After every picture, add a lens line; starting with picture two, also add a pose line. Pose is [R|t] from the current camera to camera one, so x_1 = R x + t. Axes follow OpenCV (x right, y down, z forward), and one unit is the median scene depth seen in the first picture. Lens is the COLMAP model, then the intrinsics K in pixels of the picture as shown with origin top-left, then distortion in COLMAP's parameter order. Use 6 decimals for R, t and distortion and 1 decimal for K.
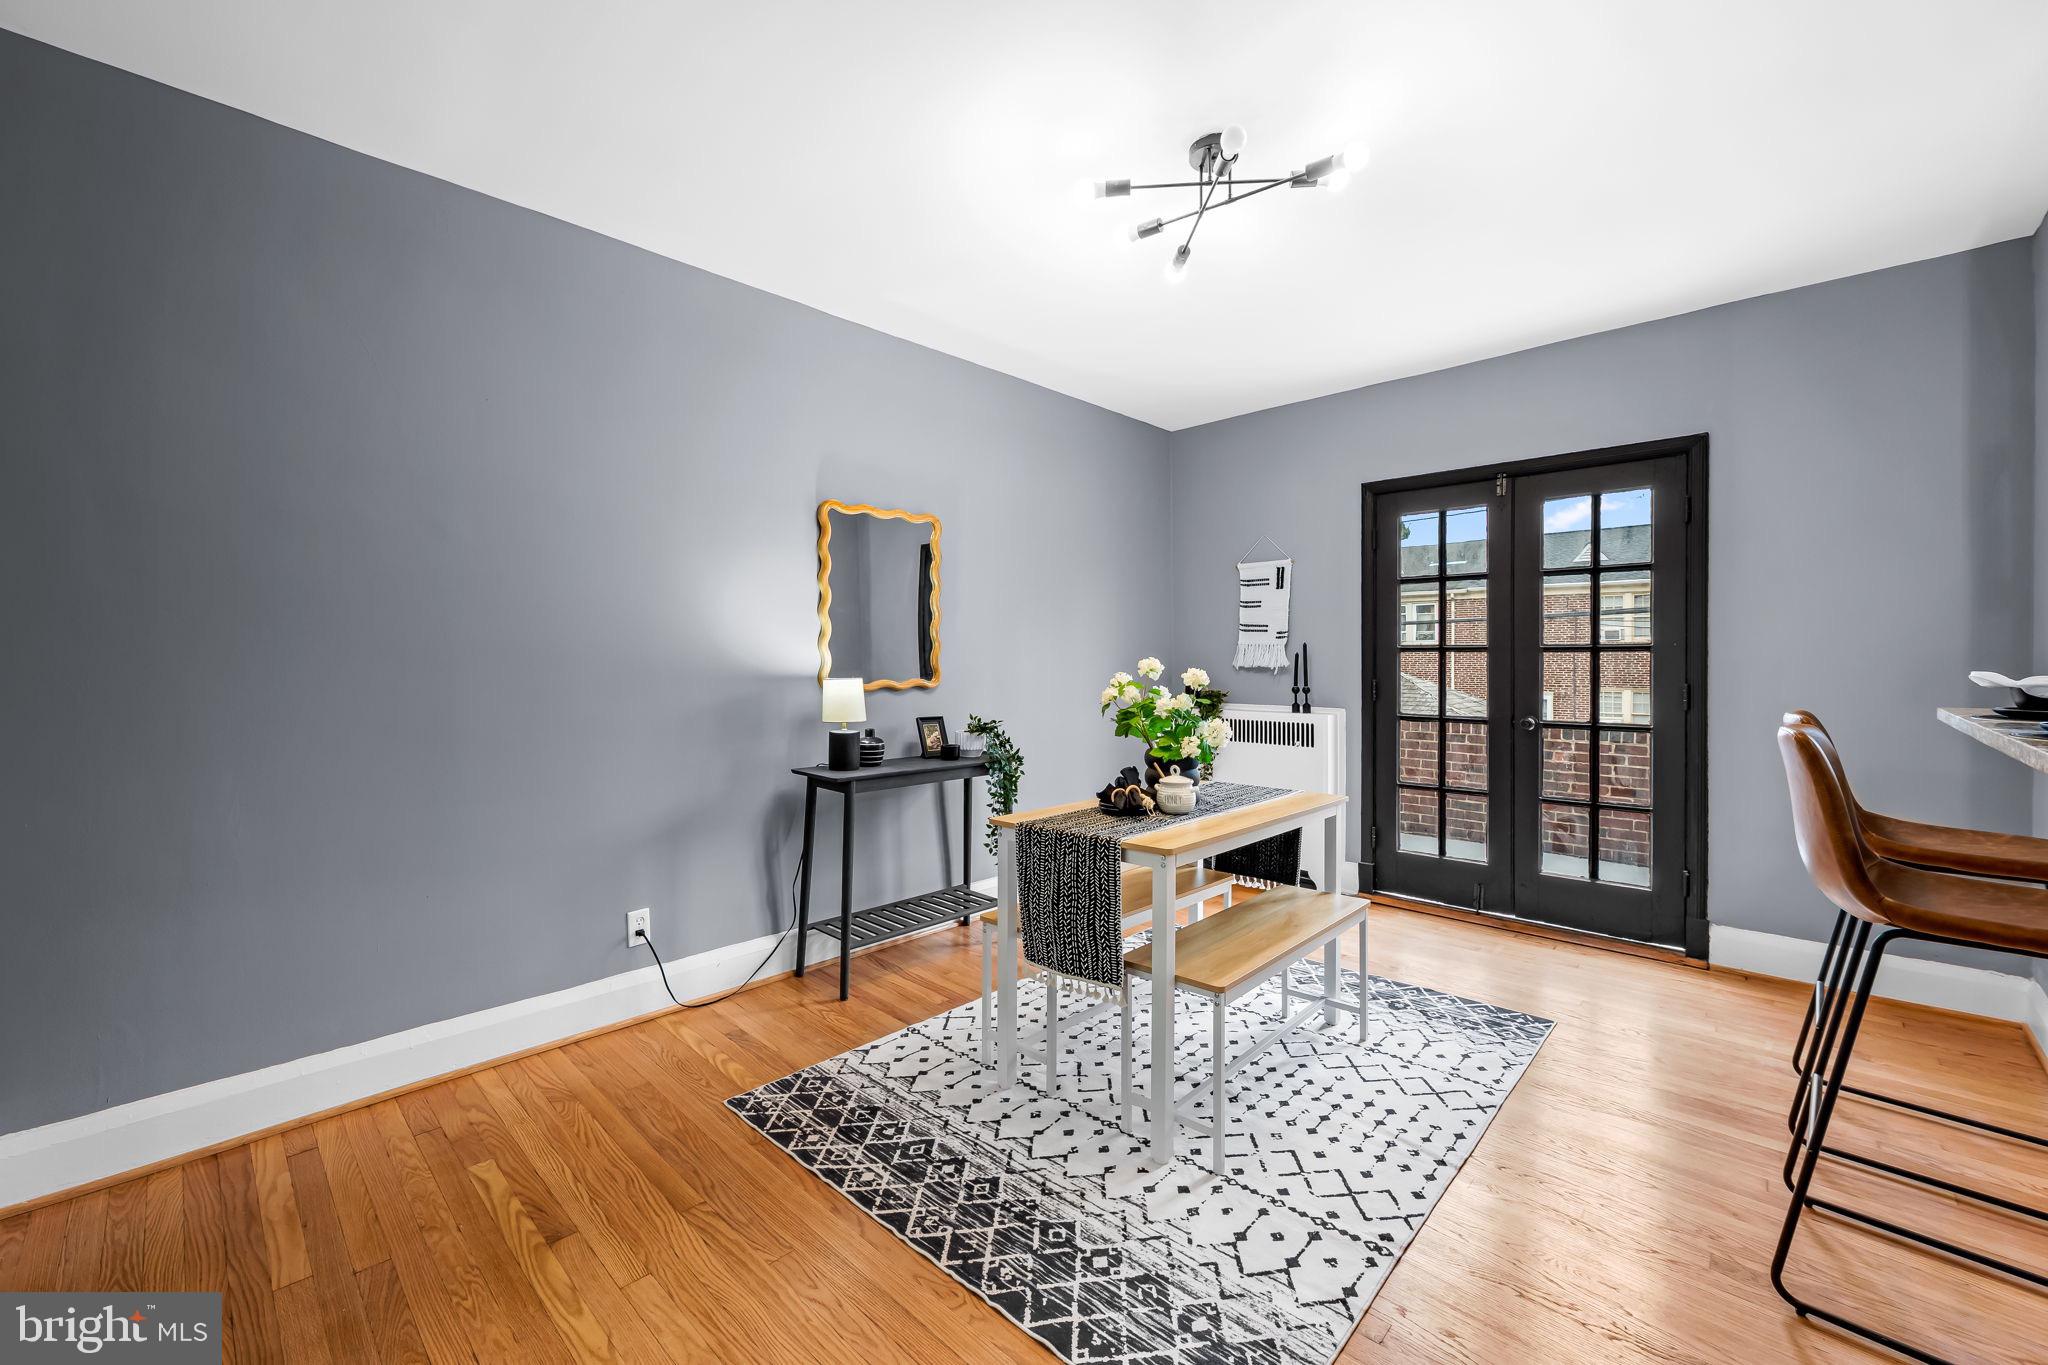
lens RADIAL K [[829.3, 0, 1031.8], [0, 829.3, 672.3], [0, 0, 1]] dist [-0.005730, 0.000290]
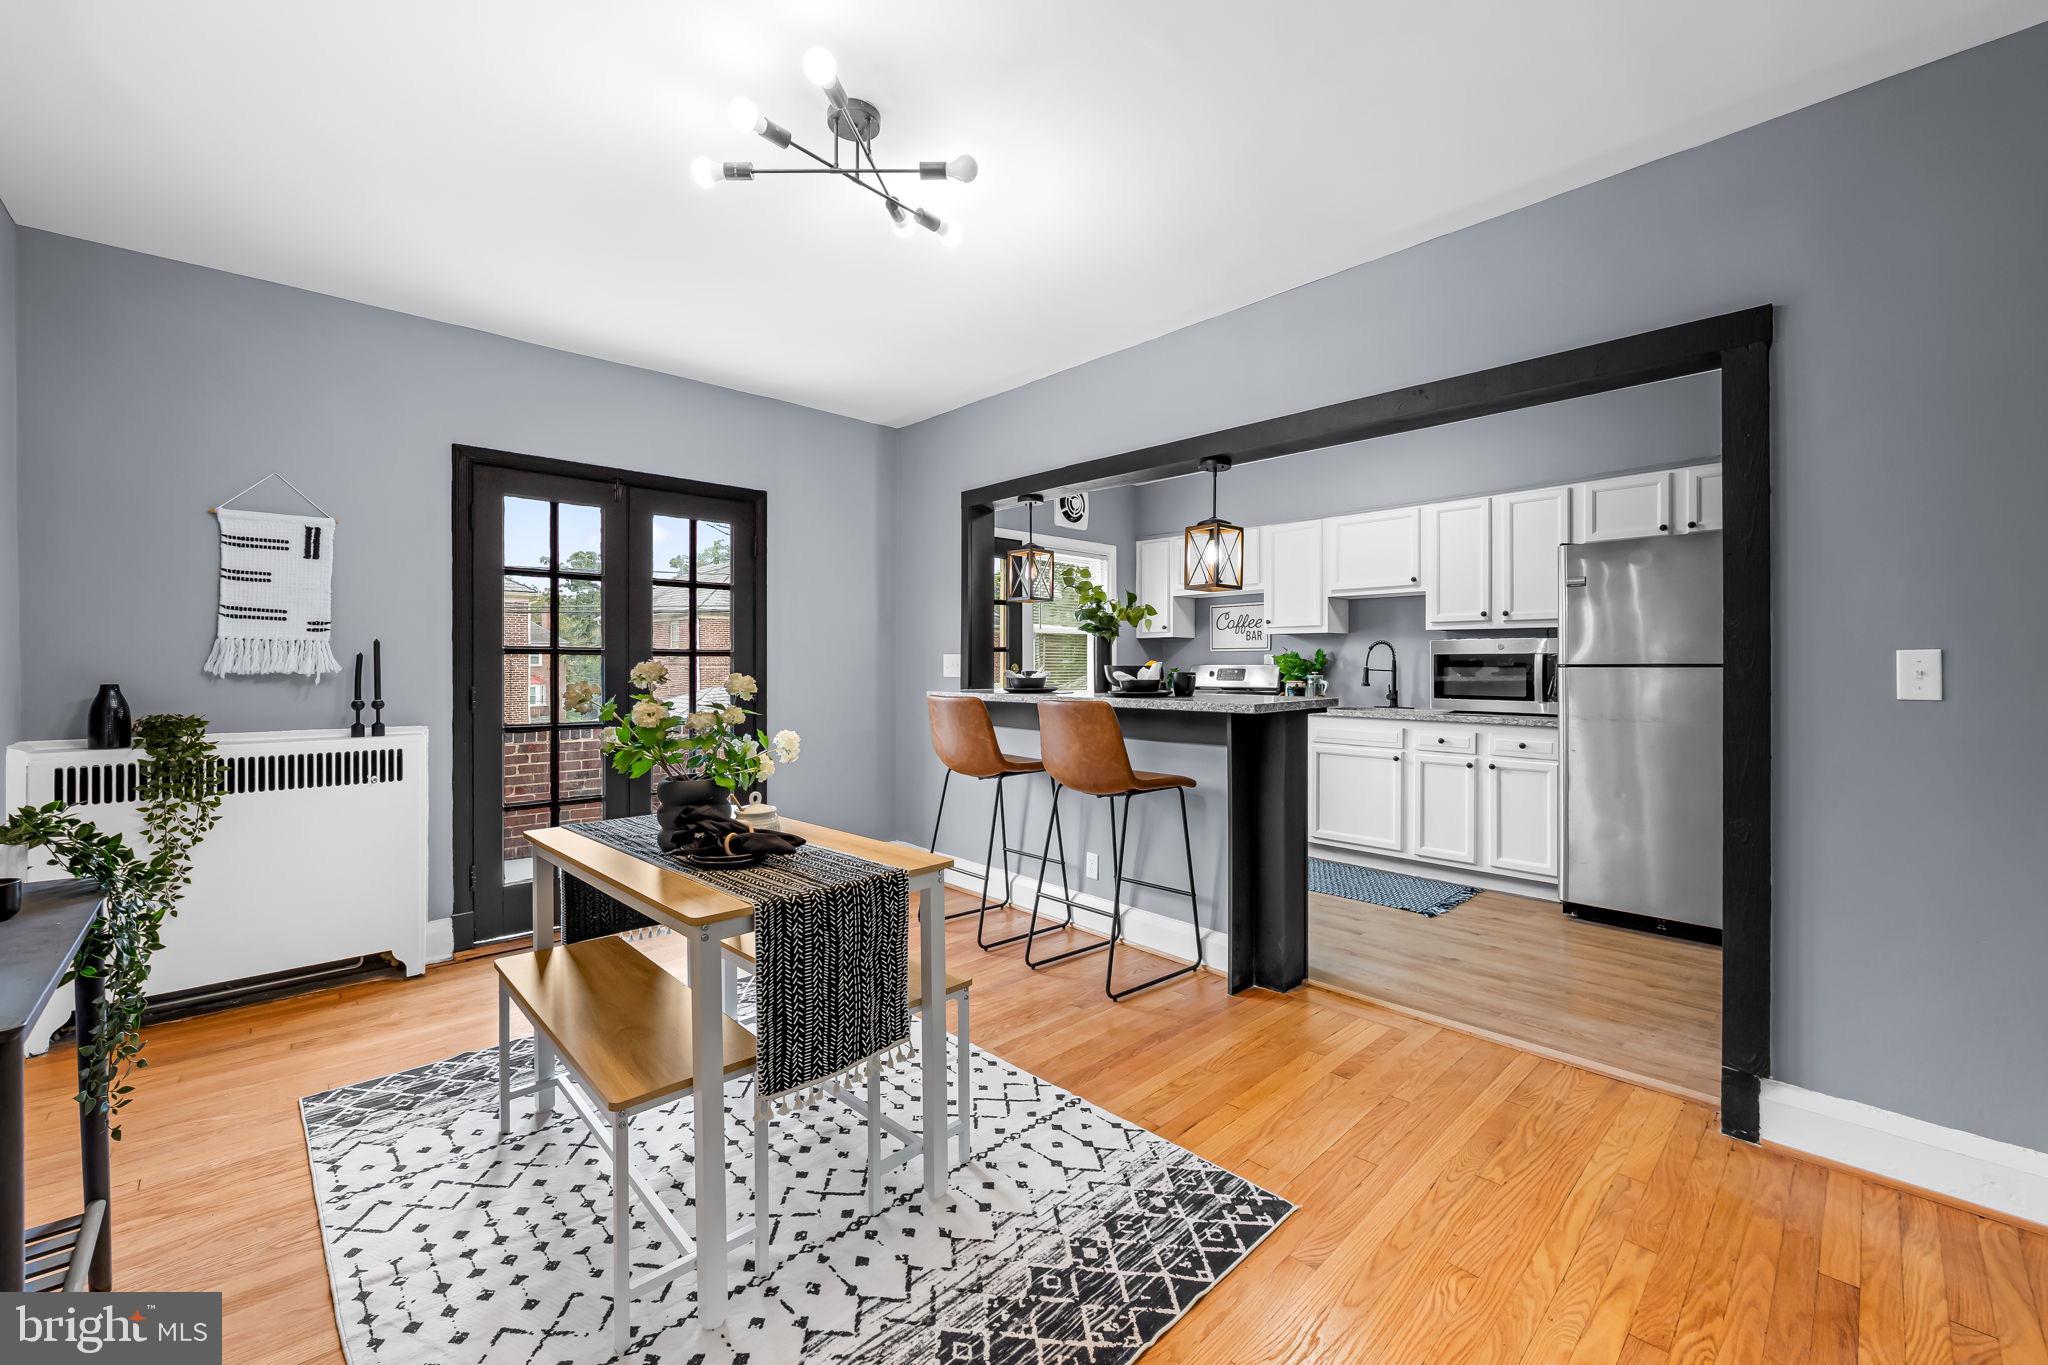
lens RADIAL K [[829.3, 0, 1021.3], [0, 829.3, 662.8], [0, 0, 1]] dist [-0.005730, 0.000290]
pose [[0.049710, -0.000497, 0.998764, -0.484653], [0.013708, 0.999906, -0.000184, -0.009284], [-0.998670, 0.013700, 0.049713, 0.526569]]
